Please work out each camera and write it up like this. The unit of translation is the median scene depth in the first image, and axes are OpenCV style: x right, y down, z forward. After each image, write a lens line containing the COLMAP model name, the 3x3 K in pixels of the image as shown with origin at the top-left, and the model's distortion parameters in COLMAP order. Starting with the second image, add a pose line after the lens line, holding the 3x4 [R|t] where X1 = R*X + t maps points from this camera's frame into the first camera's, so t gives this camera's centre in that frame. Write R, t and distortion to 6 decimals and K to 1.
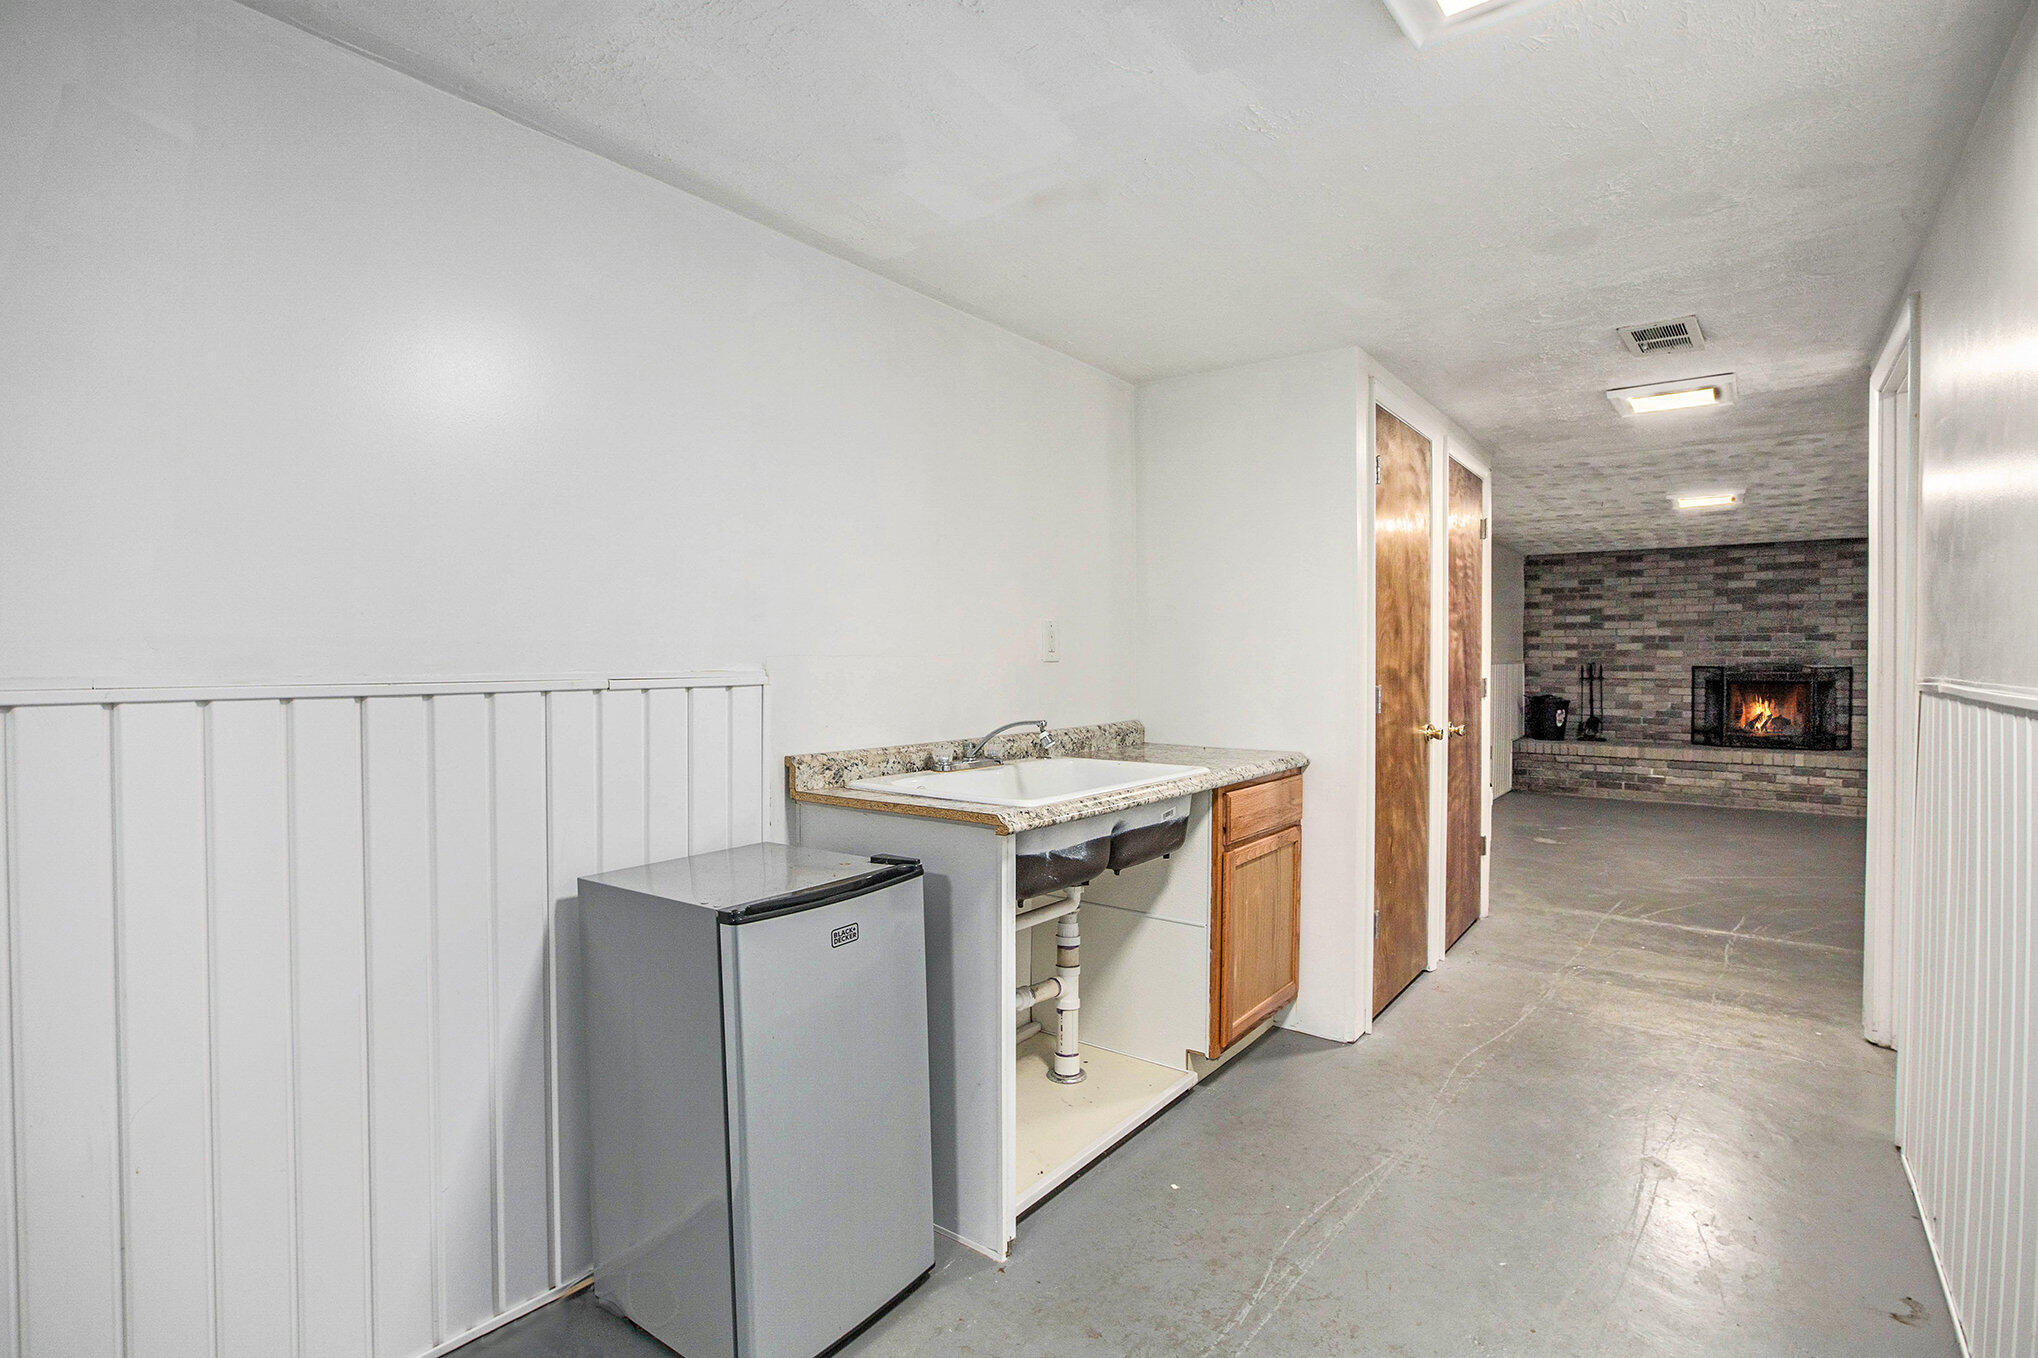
lens RADIAL K [[993.9, 0, 1019.0], [0, 993.9, 679.0], [0, 0, 1]] dist [-0.000609, -0.010318]
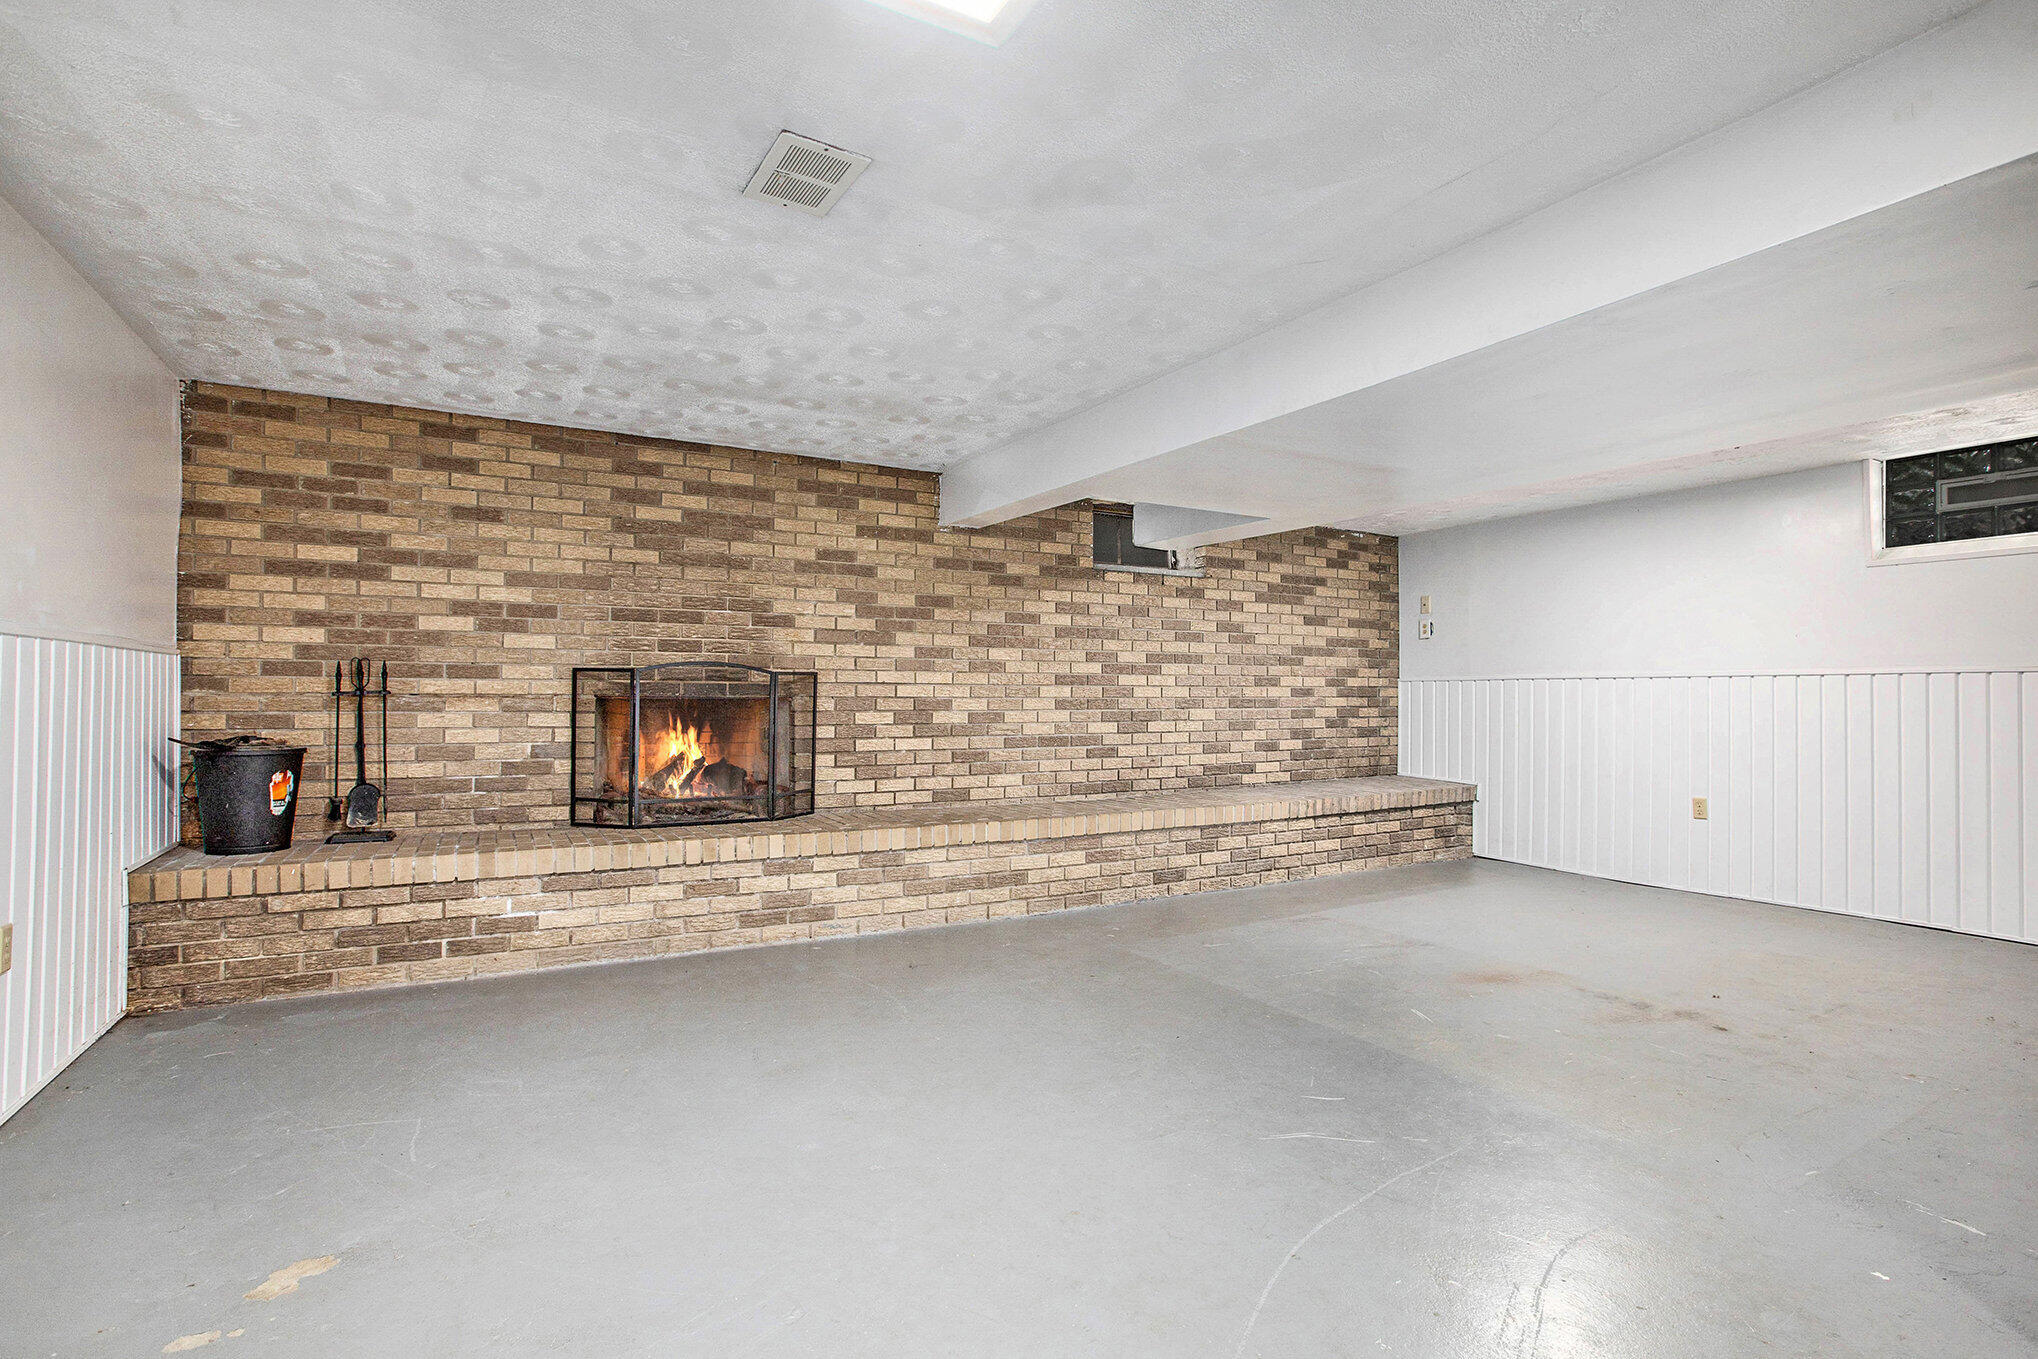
lens RADIAL K [[978.5, 0, 1004.6], [0, 978.5, 672.5], [0, 0, 1]] dist [-0.029047, 0.020127]
pose [[0.411130, 0.020089, 0.911355, 0.319618], [0.008329, 0.999633, -0.025792, 0.003459], [-0.911539, 0.018195, 0.410812, 0.593328]]
